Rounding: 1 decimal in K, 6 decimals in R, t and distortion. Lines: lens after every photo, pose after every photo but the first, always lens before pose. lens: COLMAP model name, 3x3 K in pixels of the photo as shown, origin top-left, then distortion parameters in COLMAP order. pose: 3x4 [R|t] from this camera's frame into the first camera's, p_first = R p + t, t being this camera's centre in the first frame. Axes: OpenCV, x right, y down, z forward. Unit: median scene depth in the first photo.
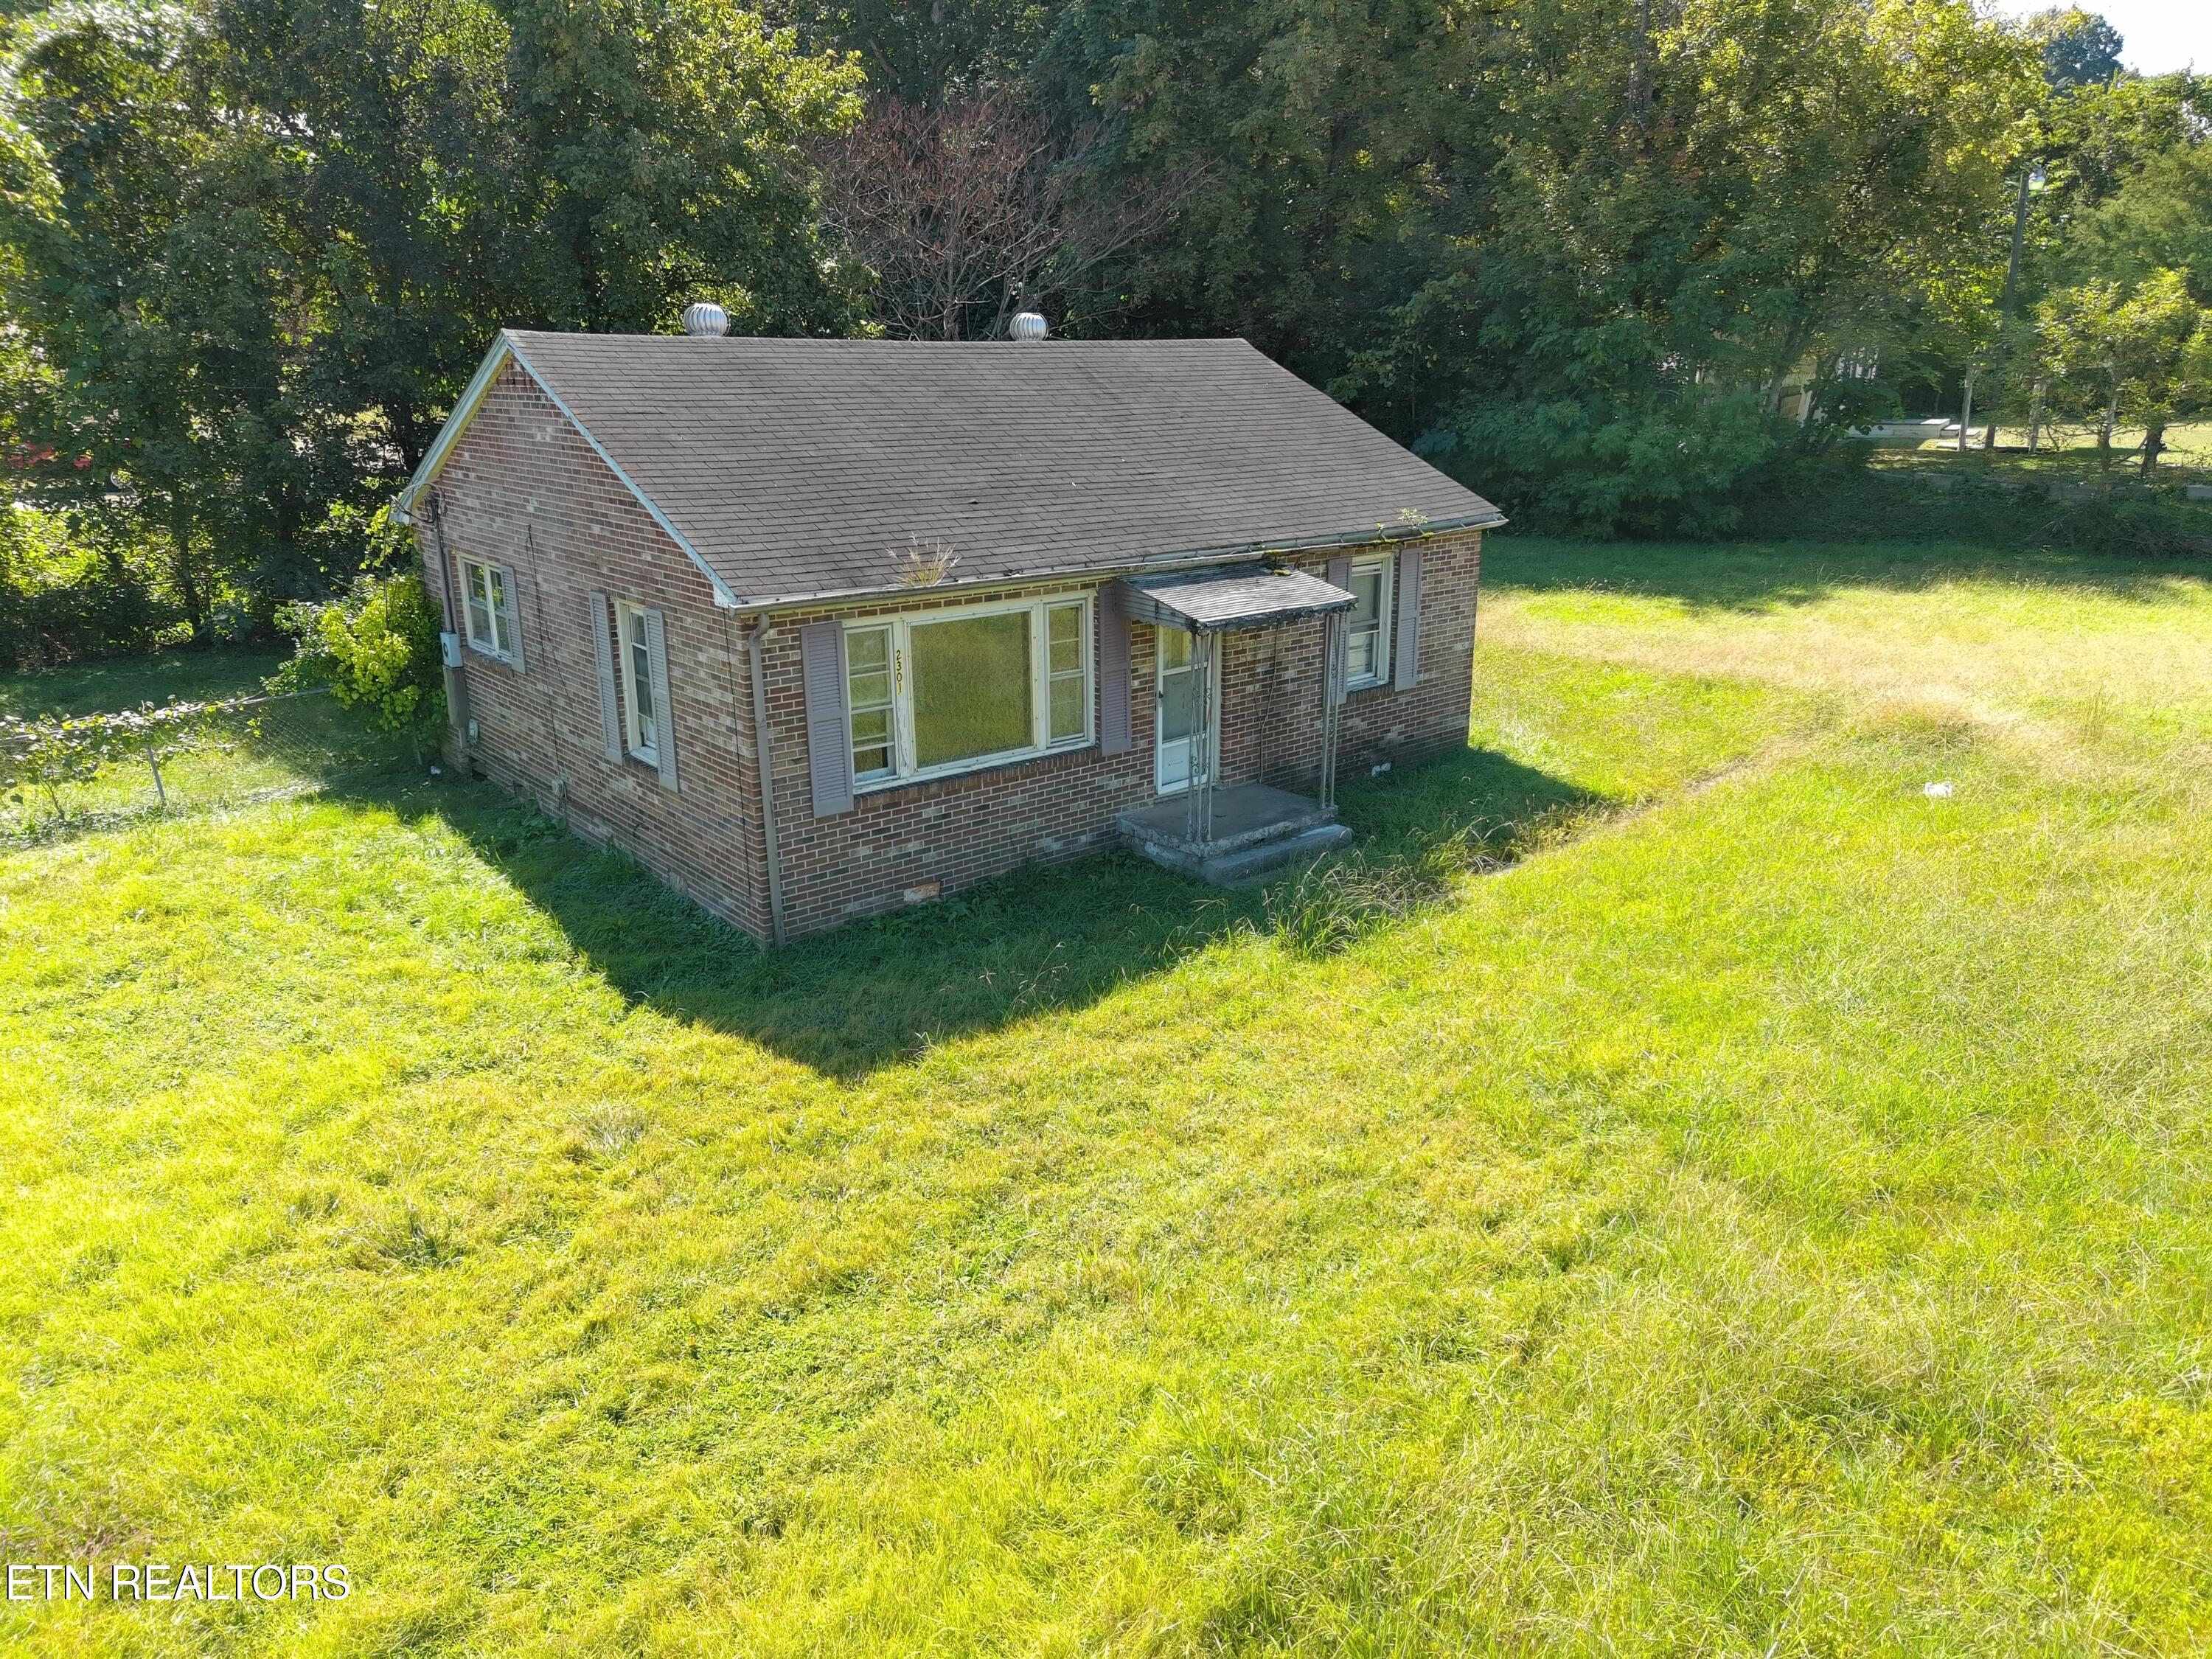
lens RADIAL K [[1505.9, 0, 1107.4], [0, 1505.9, 825.0], [0, 0, 1]] dist [0.027207, -0.023962]
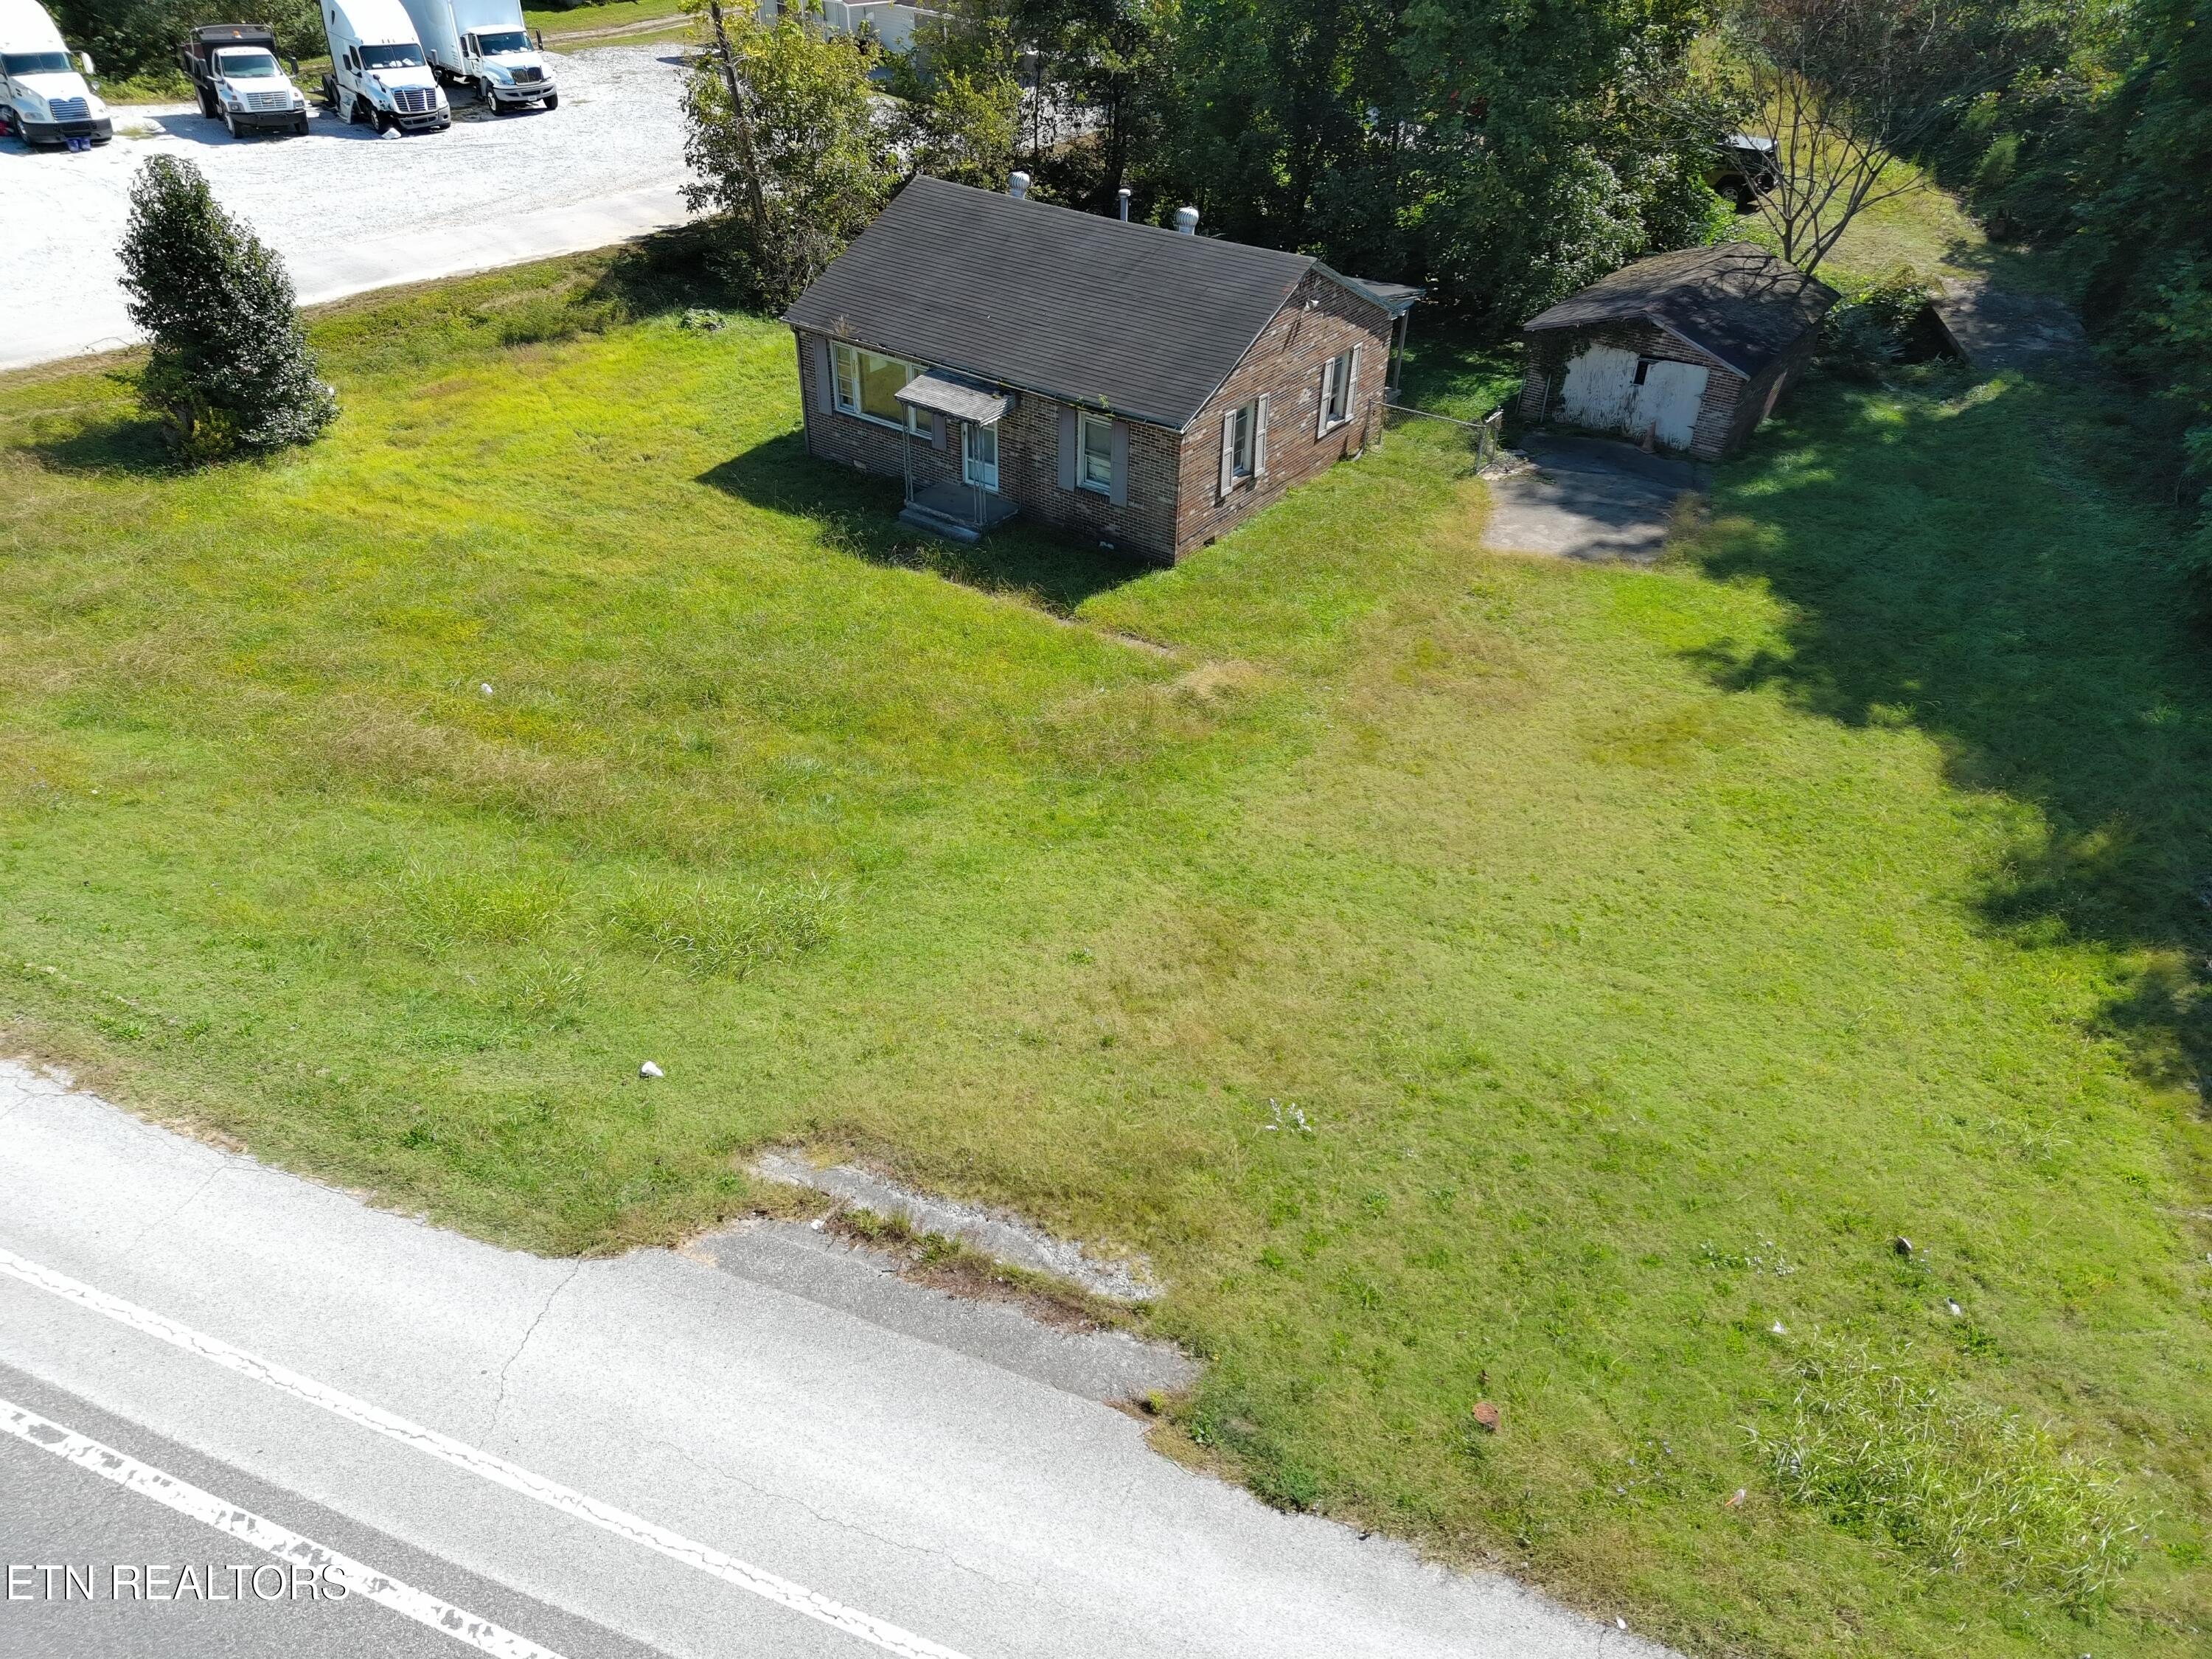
lens RADIAL K [[1505.9, 0, 1107.4], [0, 1505.9, 825.0], [0, 0, 1]] dist [0.027207, -0.023962]
pose [[0.250175, 0.570578, -0.782210, 2.034578], [-0.314764, 0.811946, 0.491597, -0.740755], [0.915607, 0.123226, 0.382726, 0.499413]]
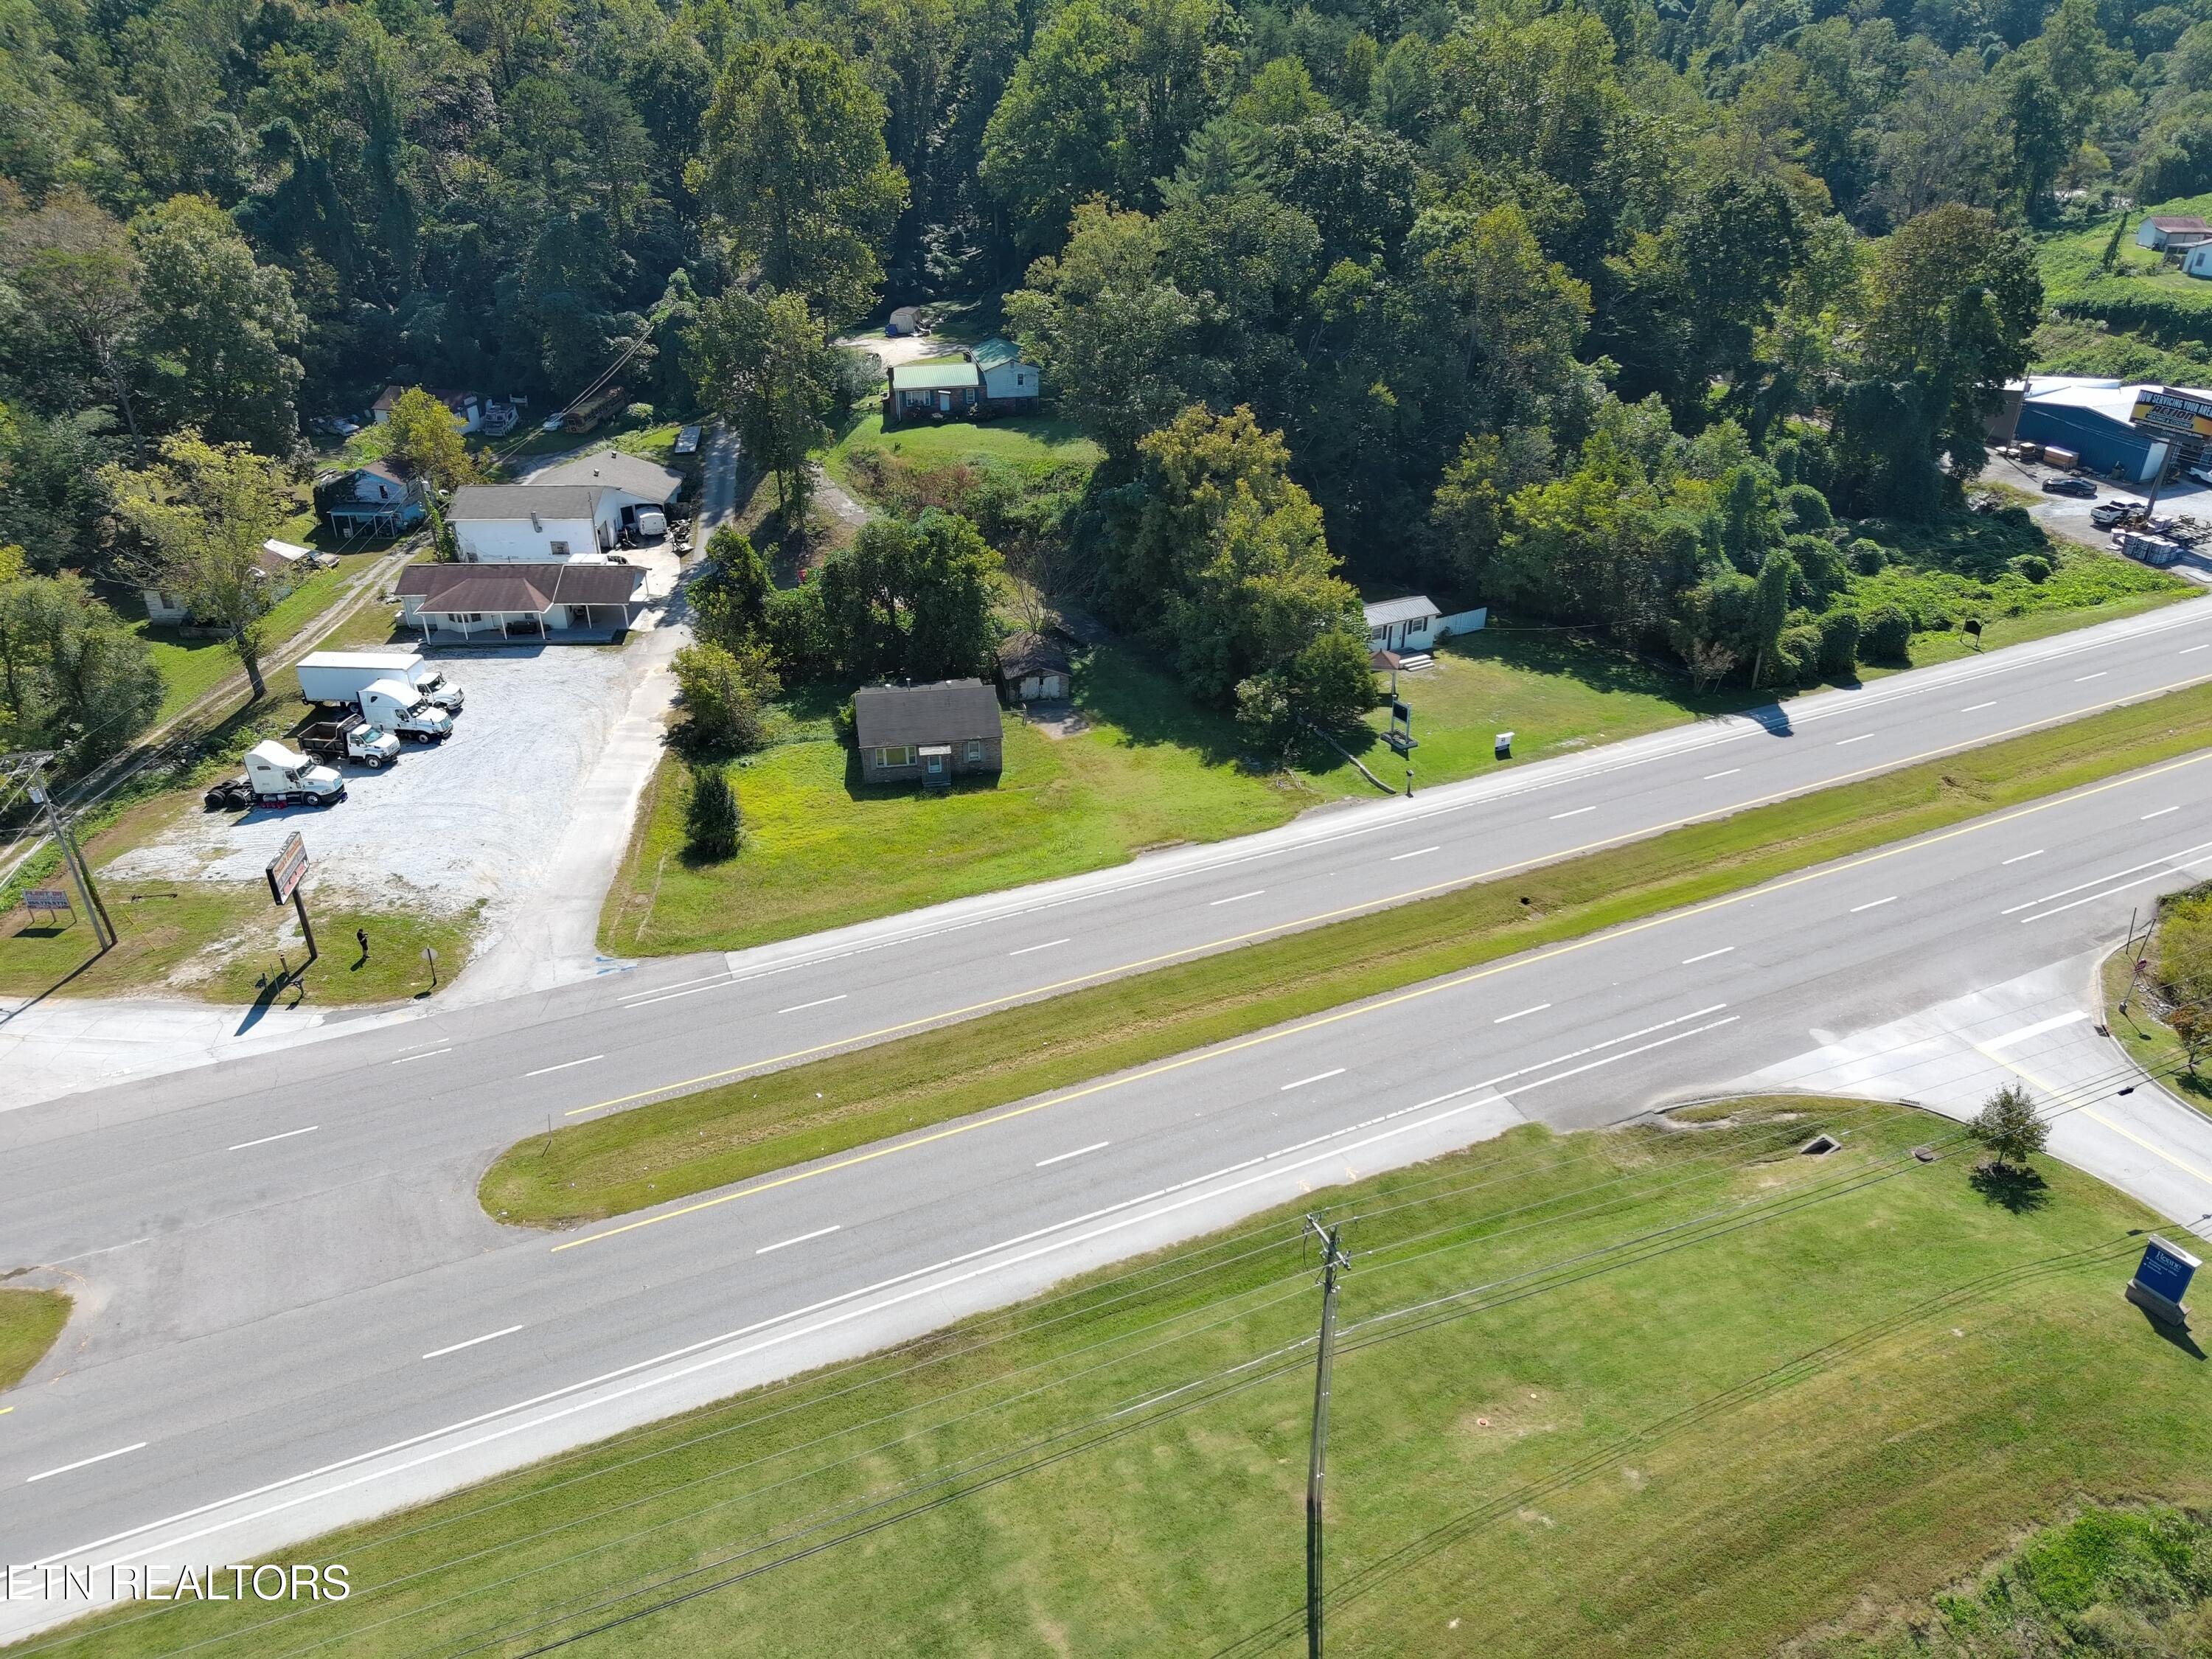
lens RADIAL K [[1505.9, 0, 1107.4], [0, 1505.9, 825.0], [0, 0, 1]] dist [0.027207, -0.023962]
pose [[0.871649, 0.242147, -0.426137, 3.976840], [-0.154329, 0.960806, 0.230290, -1.598283], [0.465199, -0.134967, 0.874856, -4.968673]]
